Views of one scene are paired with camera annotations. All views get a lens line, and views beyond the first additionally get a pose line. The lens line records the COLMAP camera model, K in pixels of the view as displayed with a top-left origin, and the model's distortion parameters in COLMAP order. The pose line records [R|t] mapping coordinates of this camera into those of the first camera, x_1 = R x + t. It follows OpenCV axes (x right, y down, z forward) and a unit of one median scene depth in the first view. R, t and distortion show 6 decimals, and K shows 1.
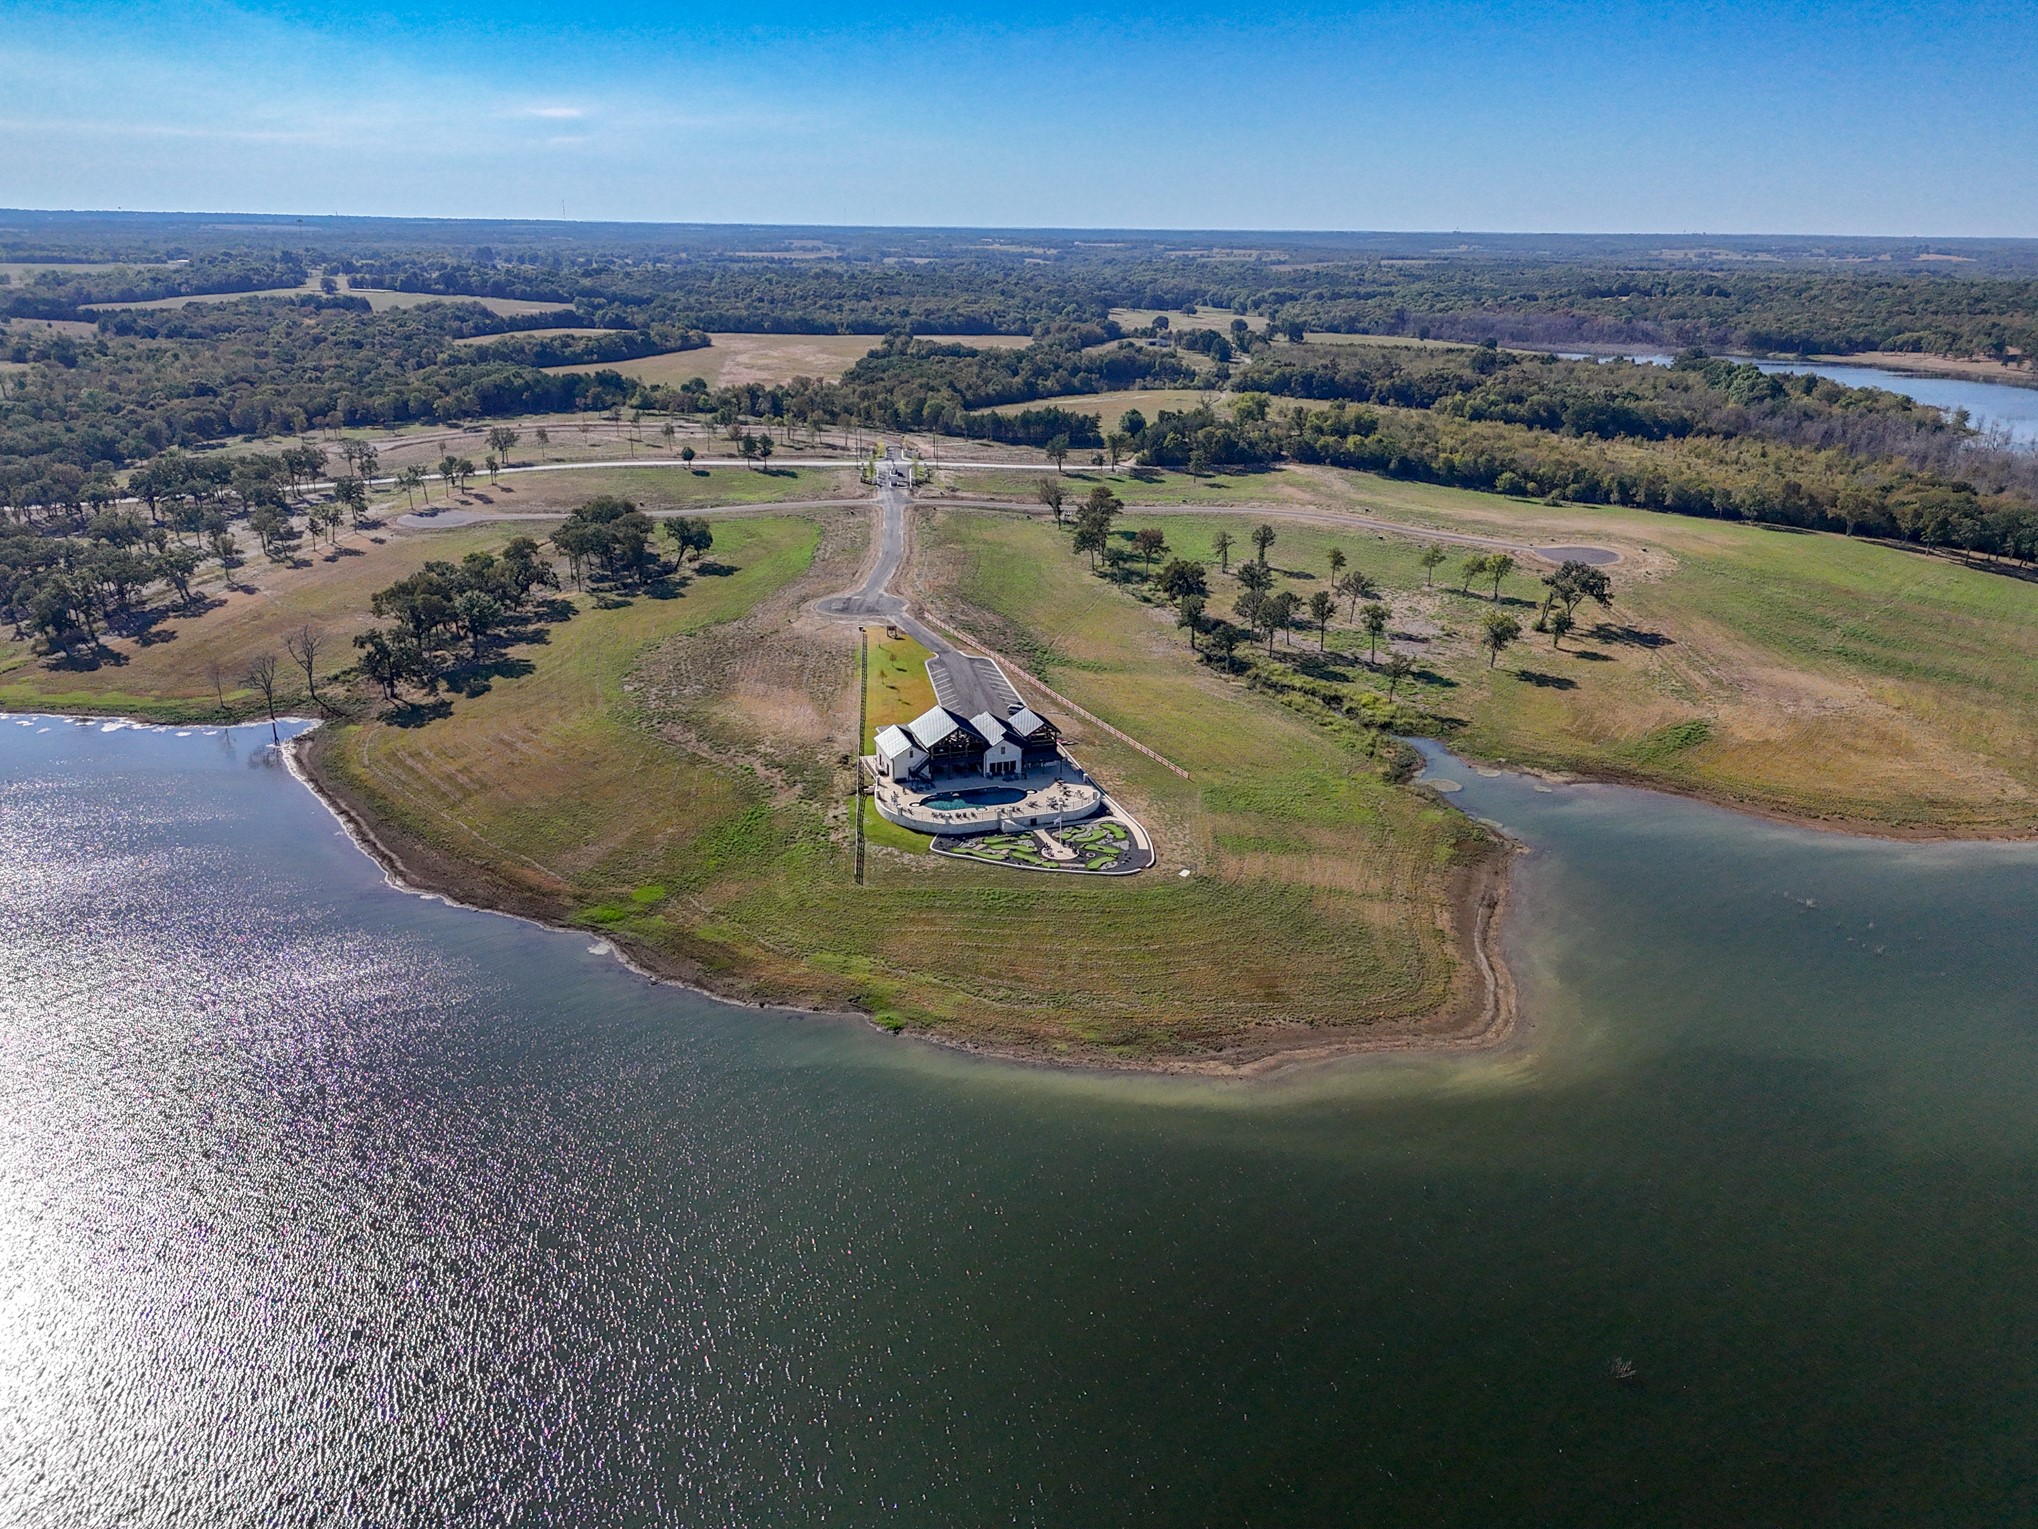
lens RADIAL K [[1497.9, 0, 1022.1], [0, 1497.9, 769.2], [0, 0, 1]] dist [0.059274, -0.055940]
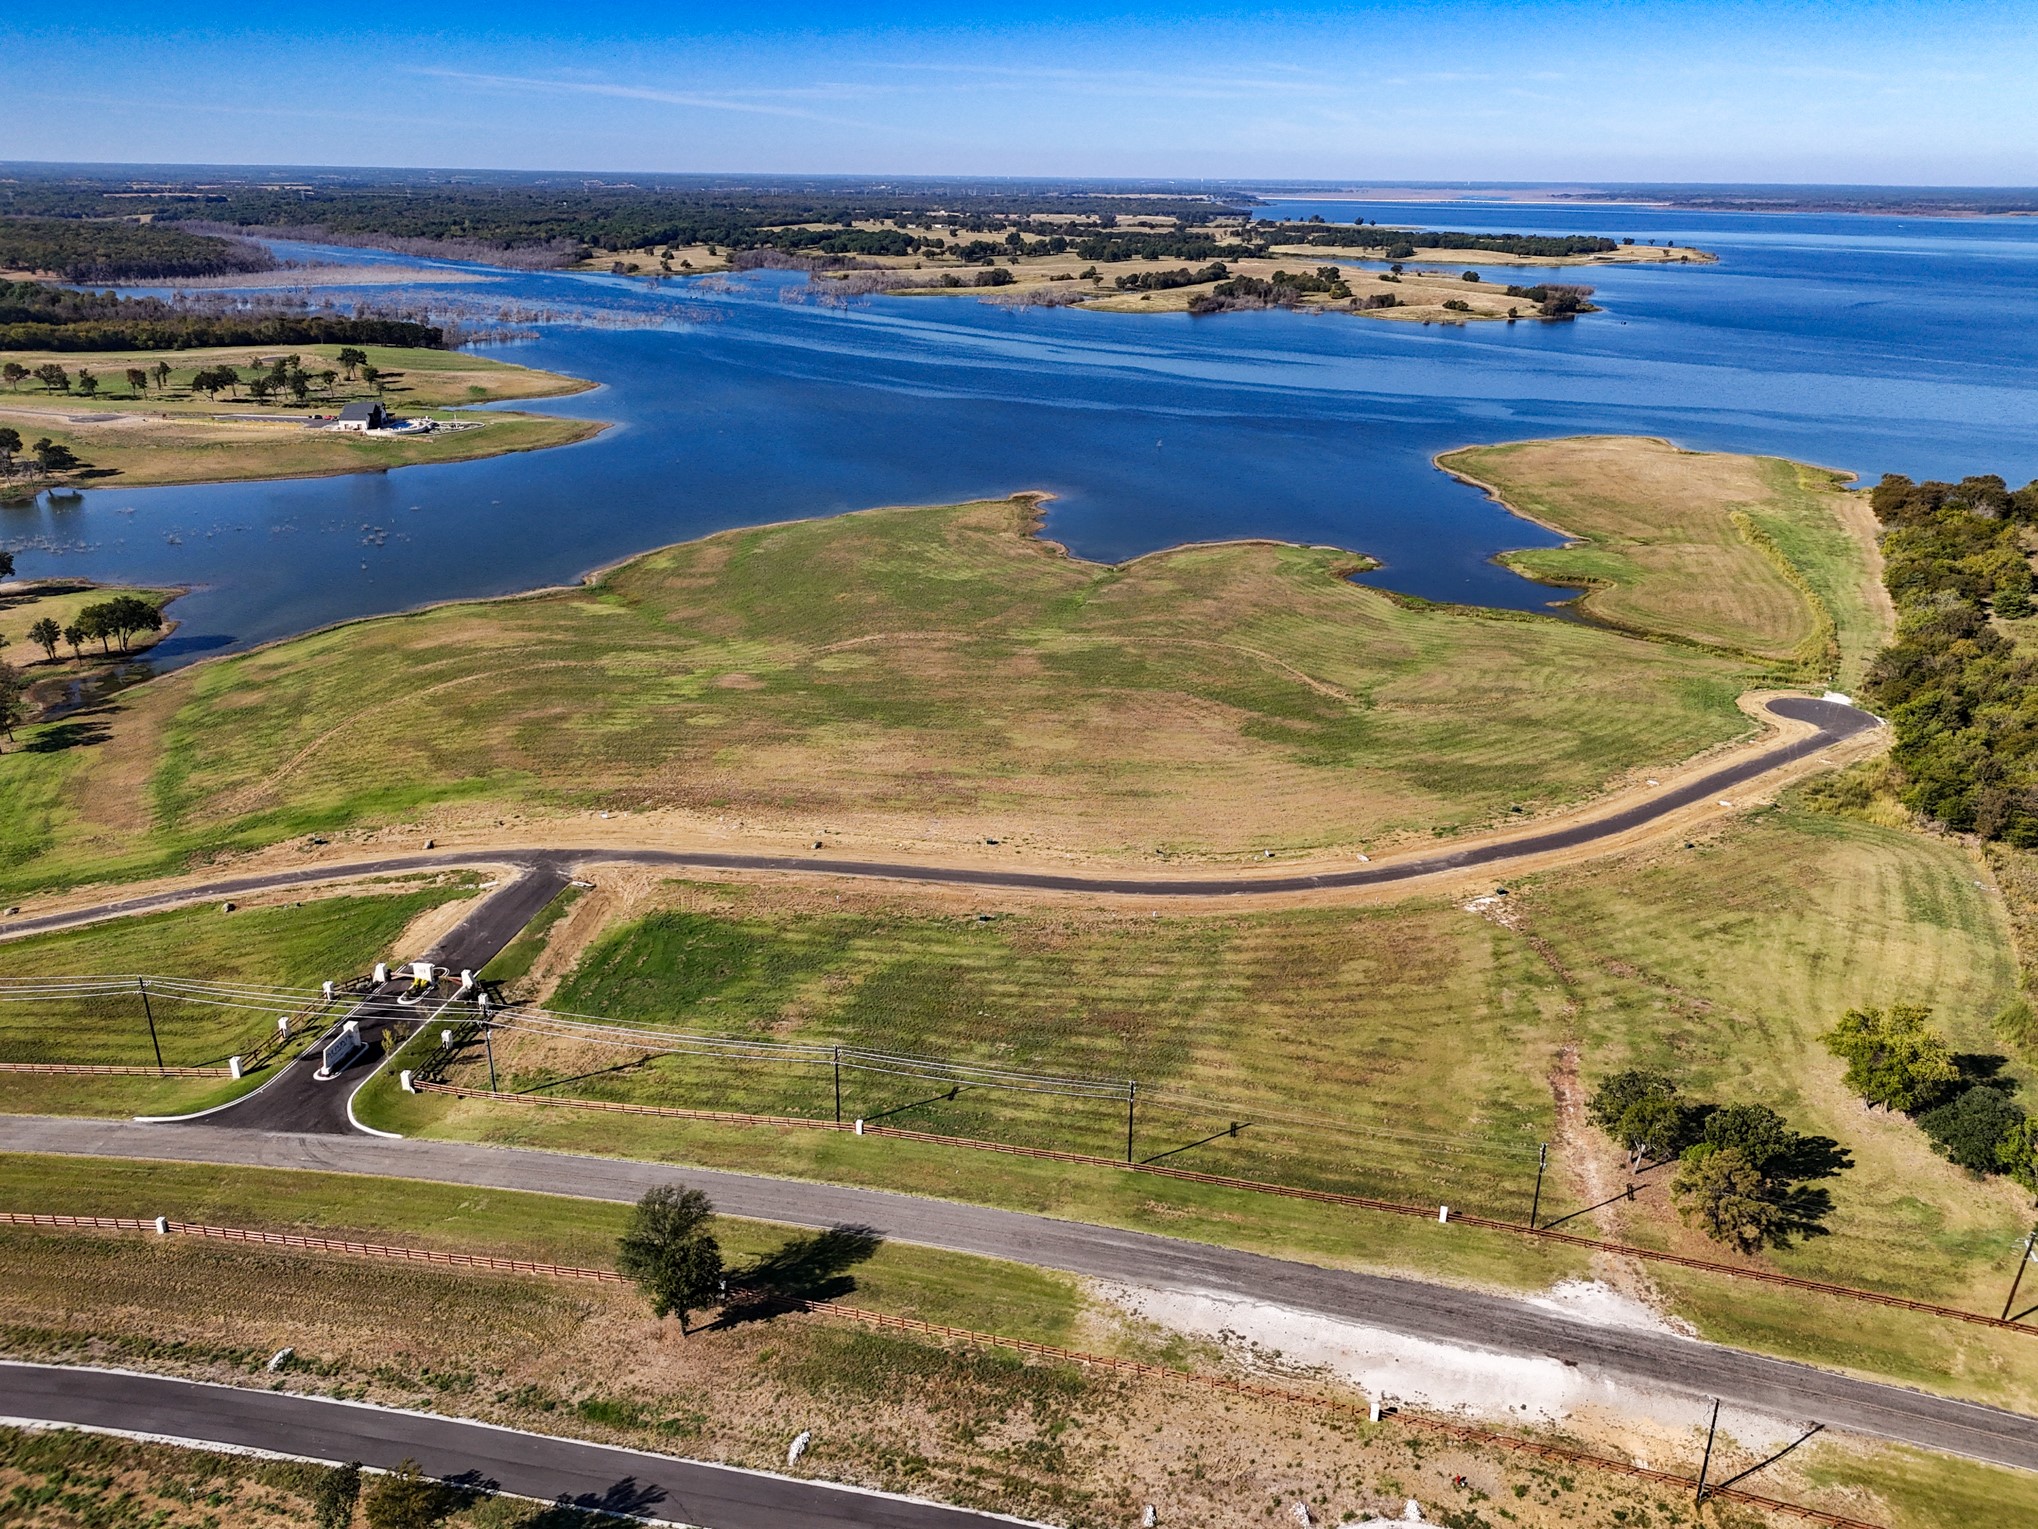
lens RADIAL K [[1497.9, 0, 1022.1], [0, 1497.9, 769.2], [0, 0, 1]] dist [0.059274, -0.055940]
pose [[0.233159, -0.369748, 0.899402, -0.655716], [0.326335, 0.901010, 0.285810, 0.043607], [-0.916047, 0.226867, 0.330740, -0.206252]]
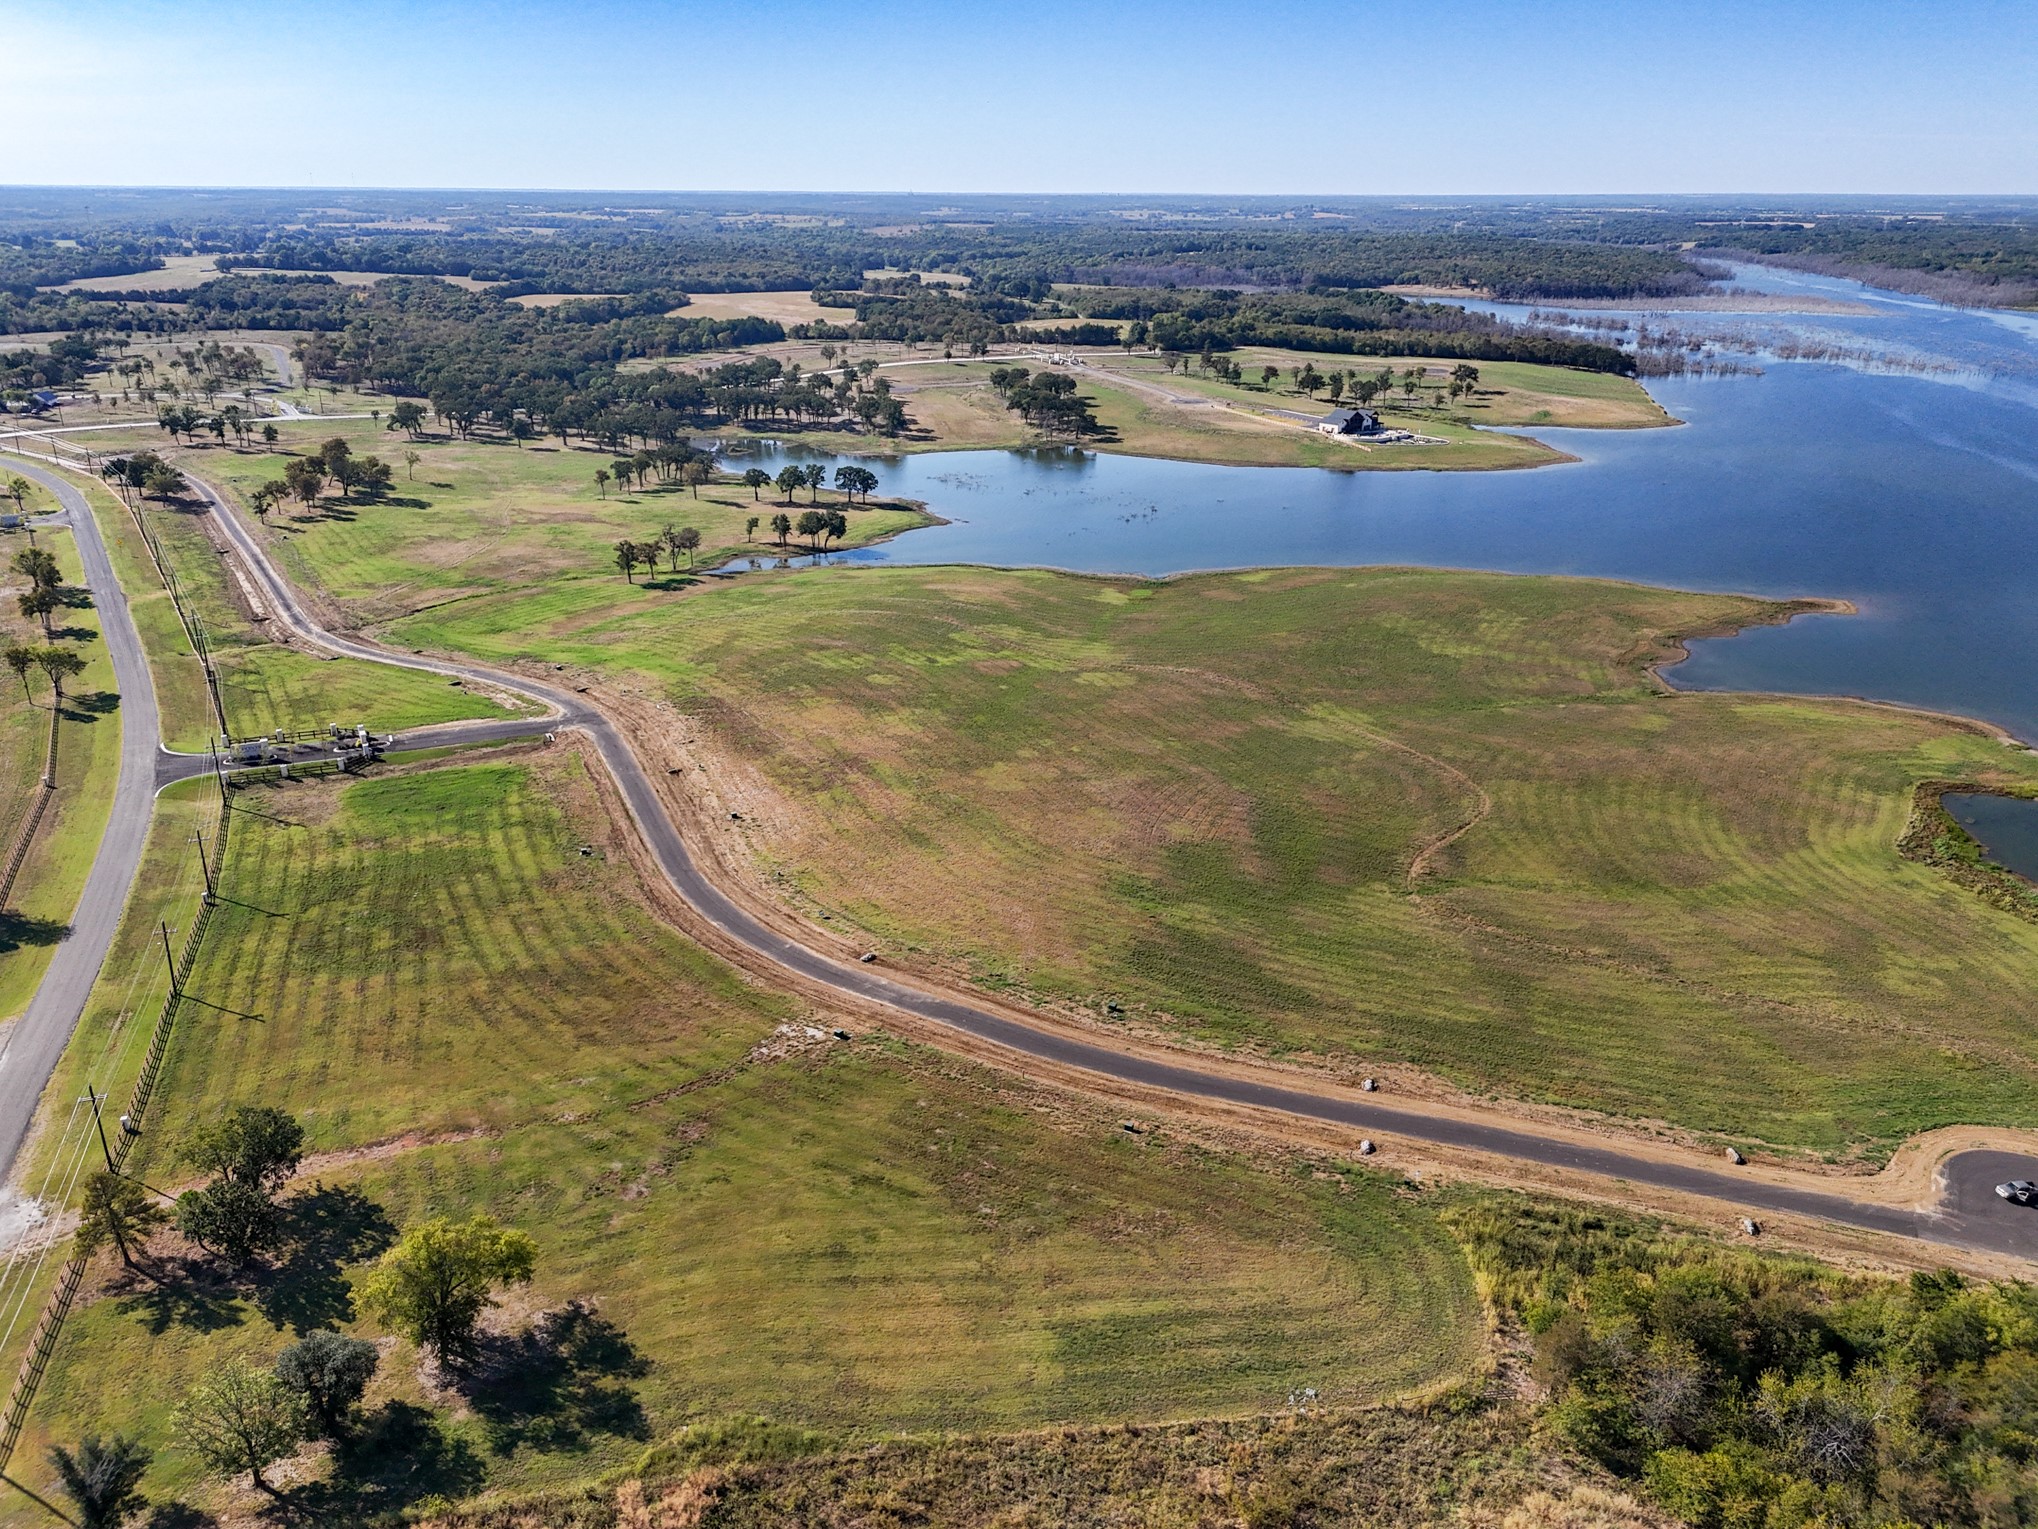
lens RADIAL K [[1497.9, 0, 1022.1], [0, 1497.9, 769.2], [0, 0, 1]] dist [0.059274, -0.055940]
pose [[0.935036, -0.136003, 0.327430, -0.454943], [0.128276, 0.990708, 0.045191, 0.118127], [-0.330533, -0.000253, 0.943794, -0.402203]]
